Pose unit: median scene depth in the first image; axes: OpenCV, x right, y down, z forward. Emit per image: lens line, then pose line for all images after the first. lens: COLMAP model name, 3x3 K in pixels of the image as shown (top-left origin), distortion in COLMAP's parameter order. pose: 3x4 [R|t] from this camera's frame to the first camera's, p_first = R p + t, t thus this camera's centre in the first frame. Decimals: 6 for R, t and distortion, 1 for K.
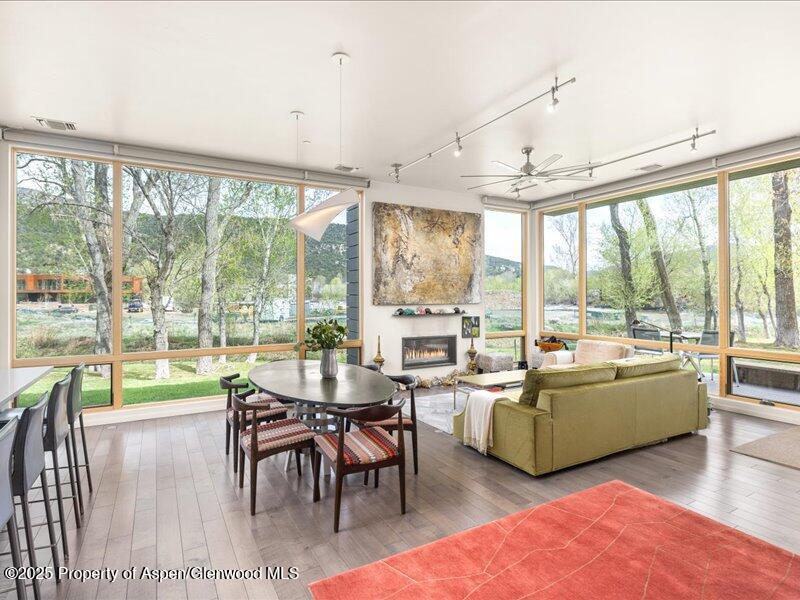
lens RADIAL K [[433.1, 0, 399.4], [0, 433.1, 299.0], [0, 0, 1]] dist [0.001793, -0.000200]
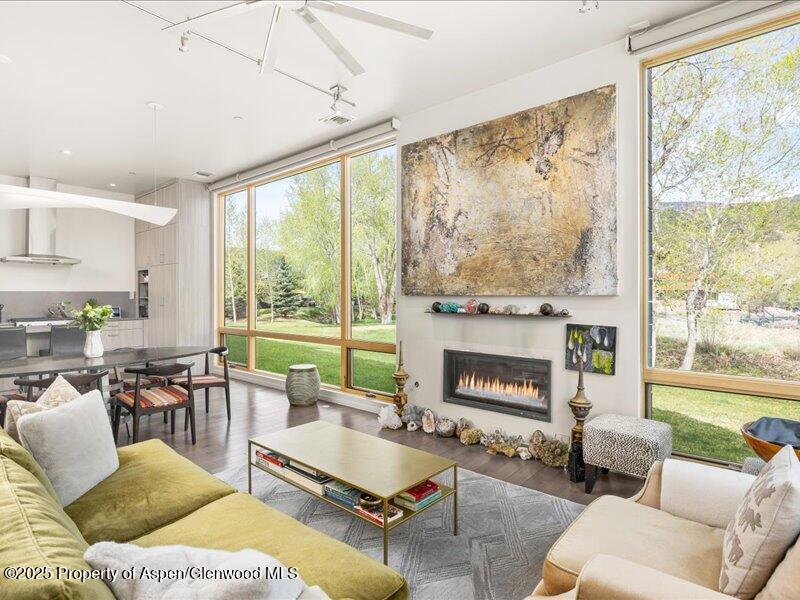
lens RADIAL K [[433.1, 0, 400.9], [0, 433.1, 295.3], [0, 0, 1]] dist [0.001793, -0.000200]
pose [[0.340938, 0.005555, -0.940069, 0.548487], [-0.006952, 0.999970, 0.003387, 0.010340], [0.940060, 0.005380, 0.340966, 0.705400]]
